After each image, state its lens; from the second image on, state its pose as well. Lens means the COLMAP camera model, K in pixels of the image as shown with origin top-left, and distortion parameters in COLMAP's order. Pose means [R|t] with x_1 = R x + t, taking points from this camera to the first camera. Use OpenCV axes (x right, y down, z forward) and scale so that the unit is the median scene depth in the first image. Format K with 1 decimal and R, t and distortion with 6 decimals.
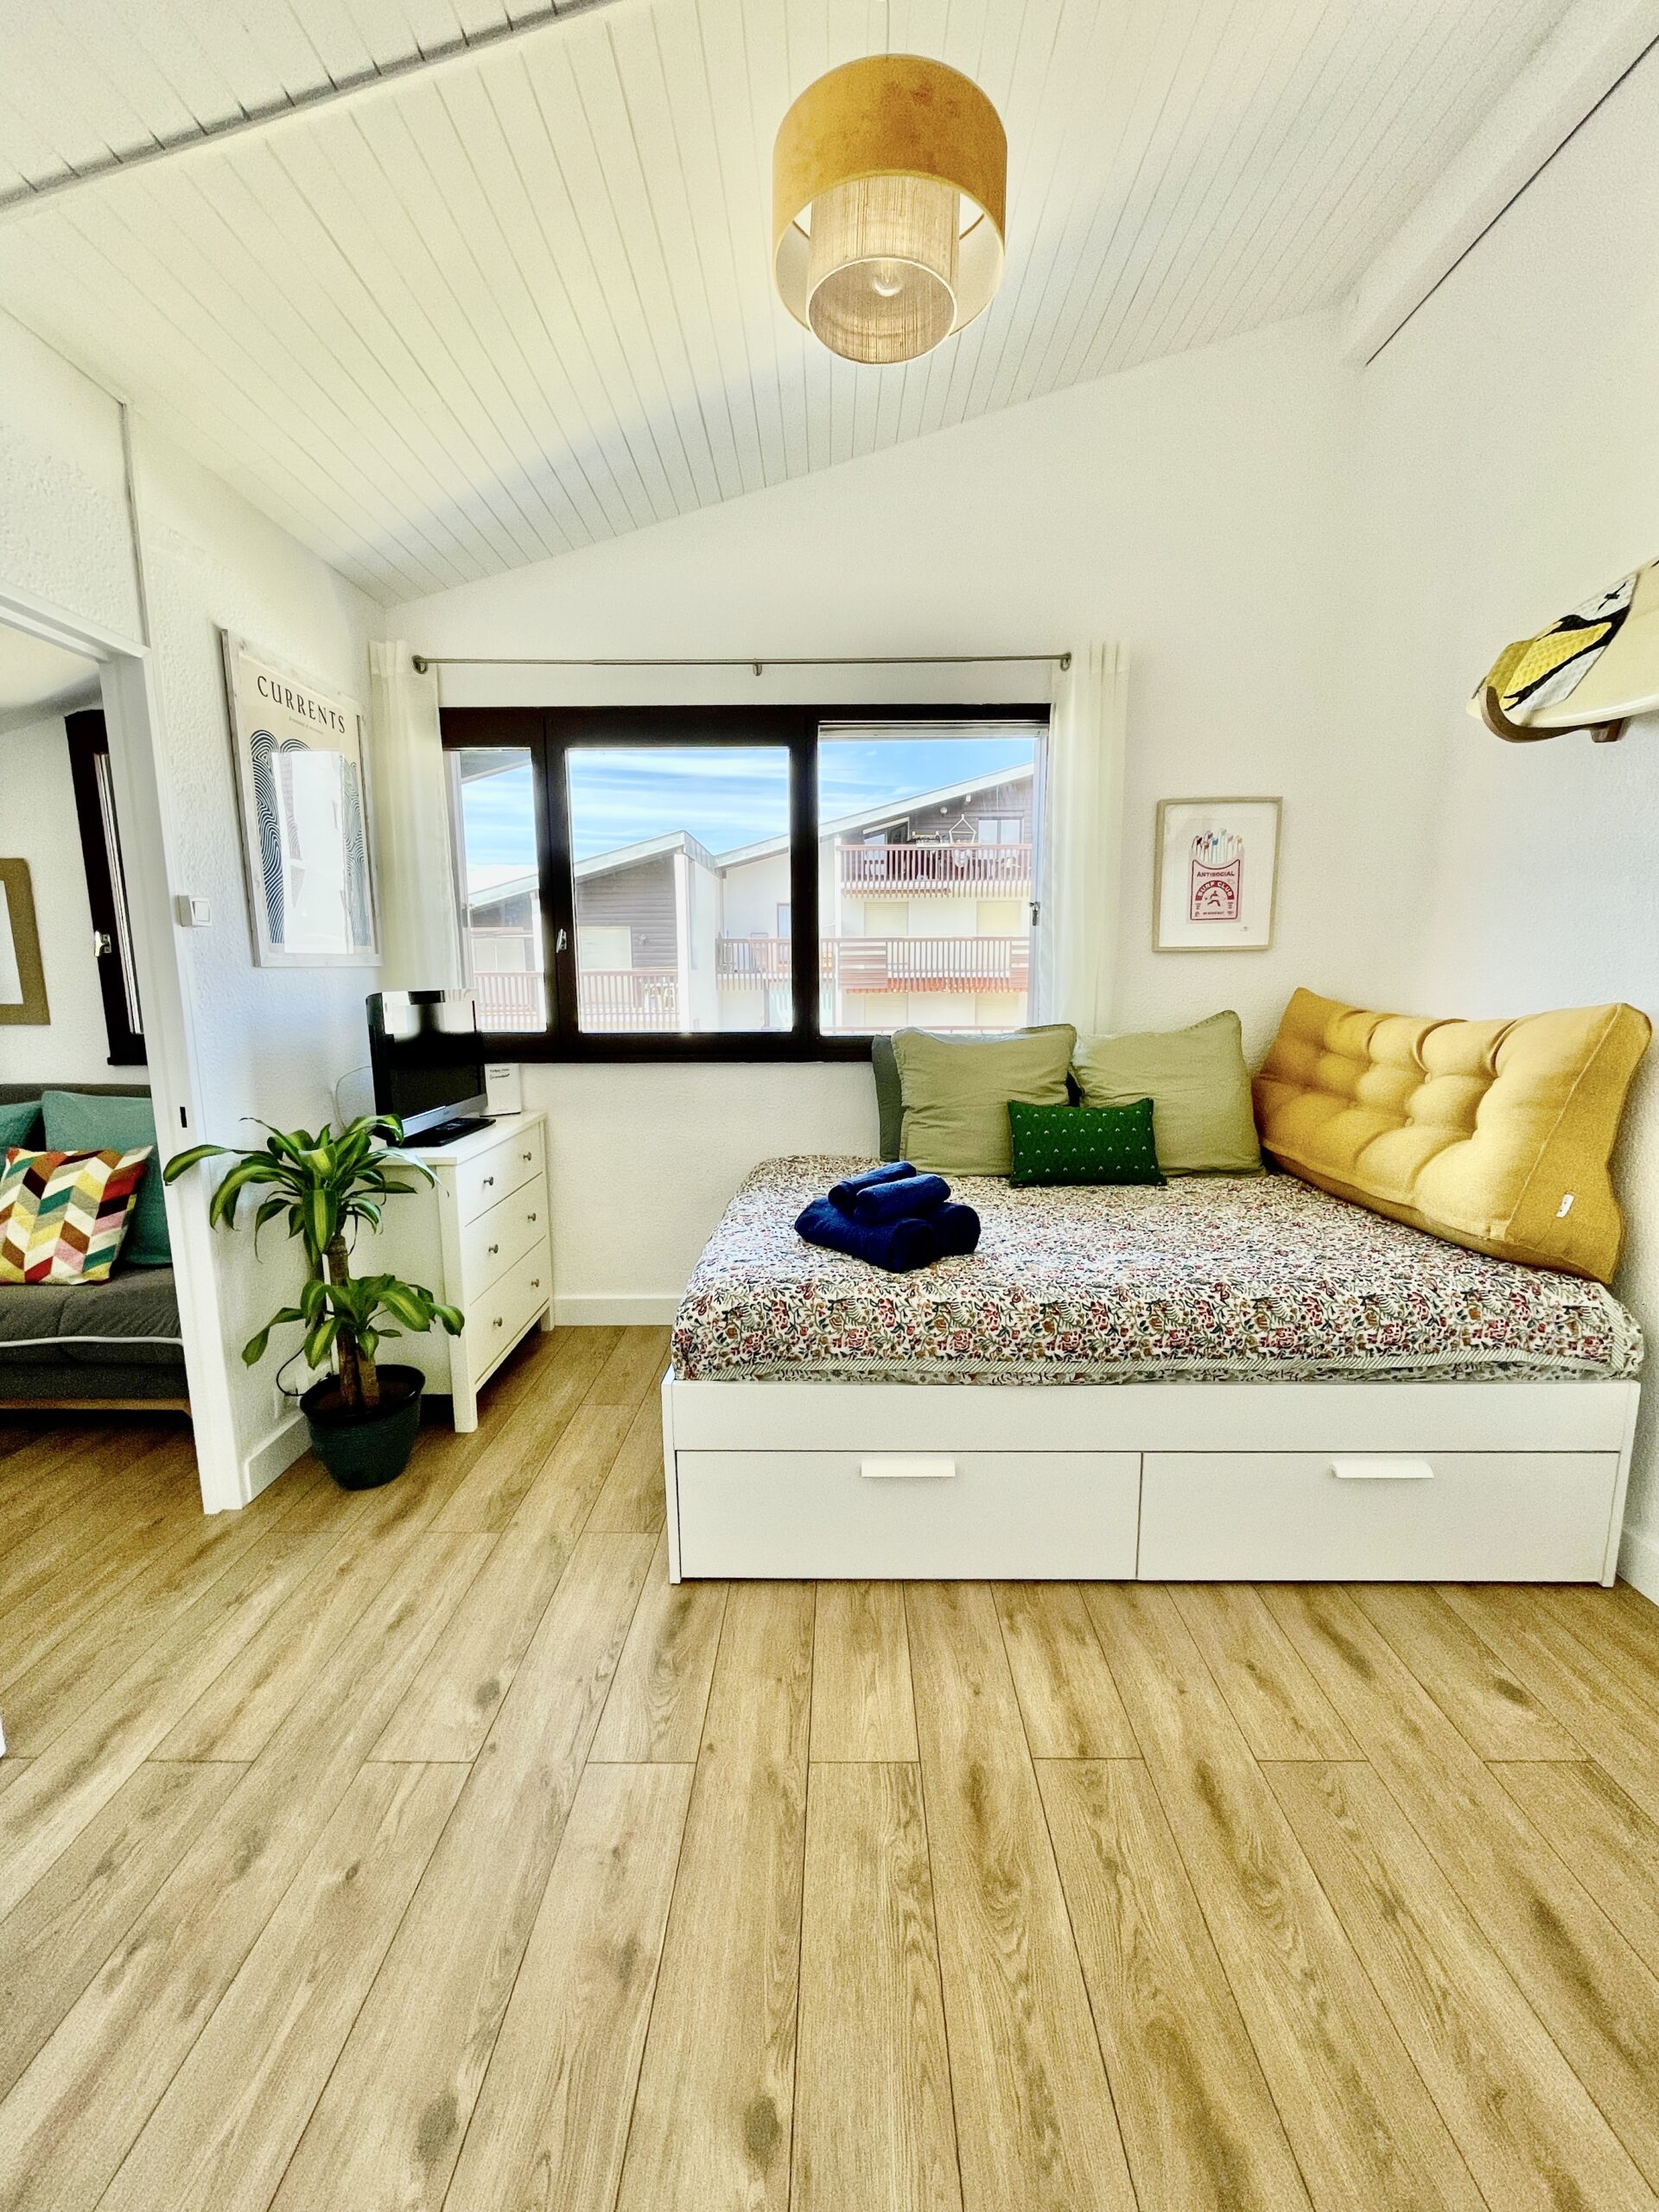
lens RADIAL K [[875.4, 0, 817.9], [0, 875.4, 1115.5], [0, 0, 1]] dist [-0.001831, -0.000084]
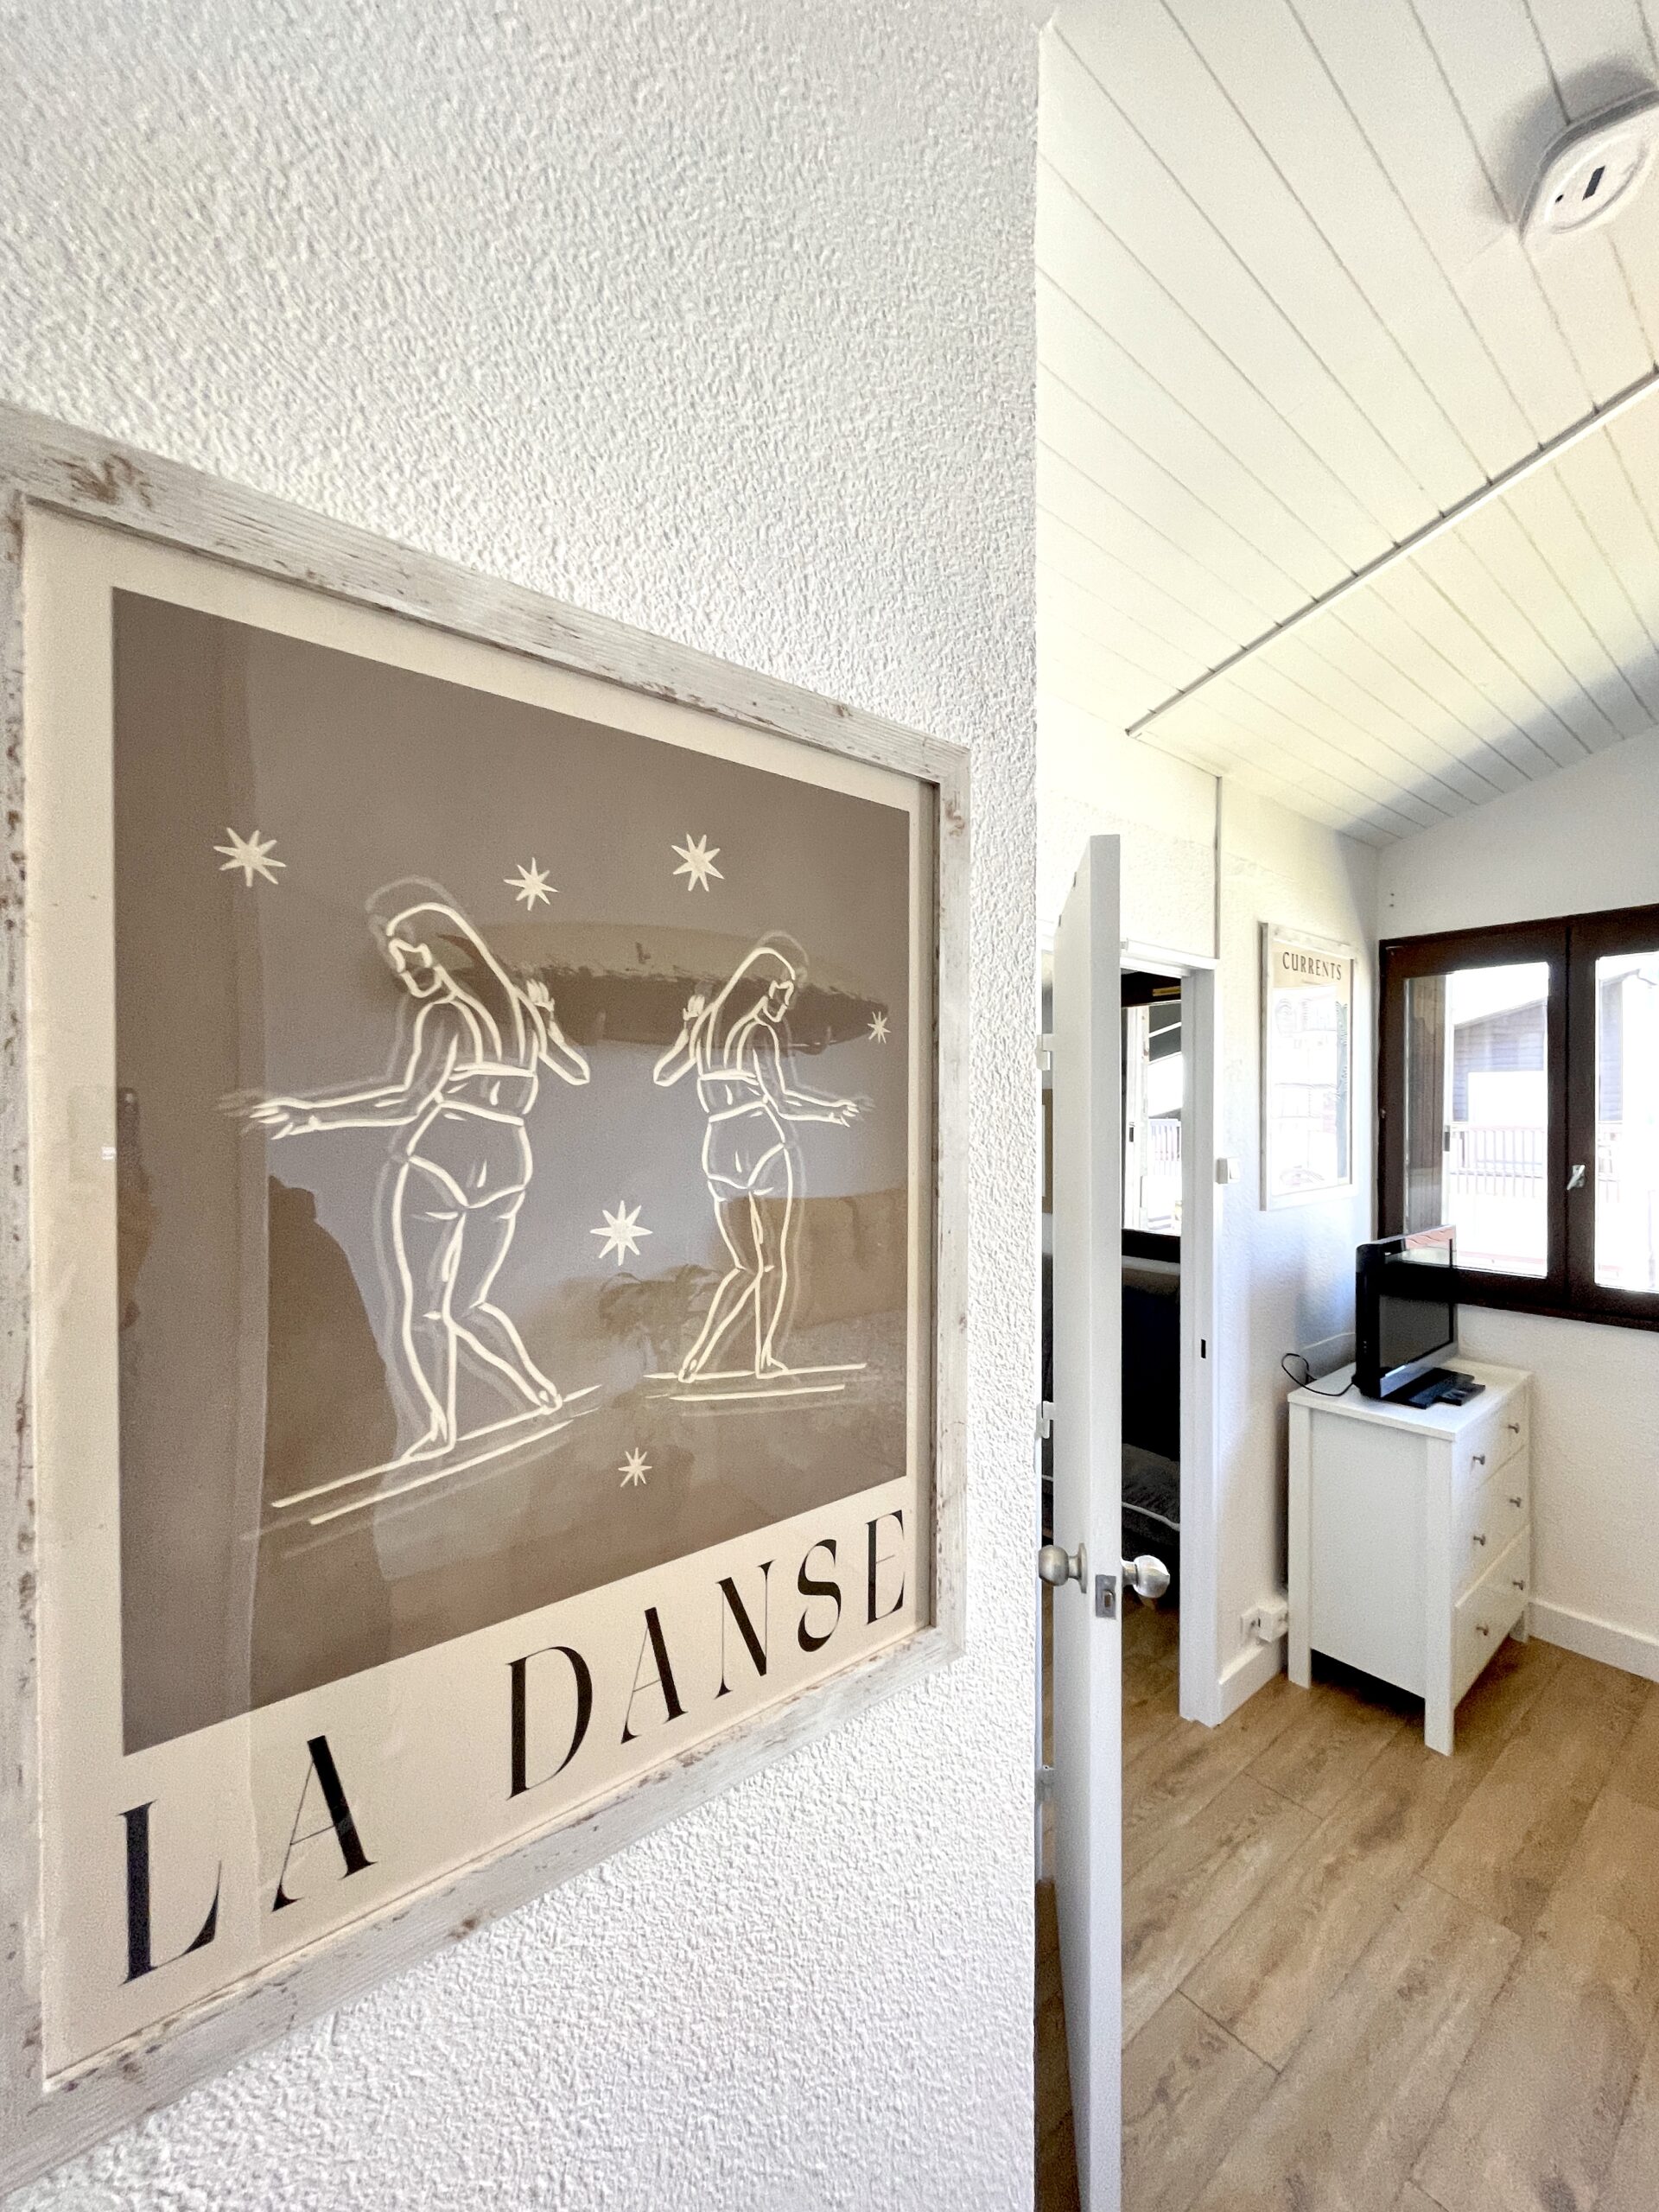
lens RADIAL K [[875.4, 0, 838.9], [0, 875.4, 1115.3], [0, 0, 1]] dist [-0.001831, -0.000084]
pose [[0.639301, 0.011982, -0.768863, -0.136716], [-0.130635, 0.987036, -0.093239, -0.115633], [0.757779, 0.160048, 0.632579, -0.120850]]
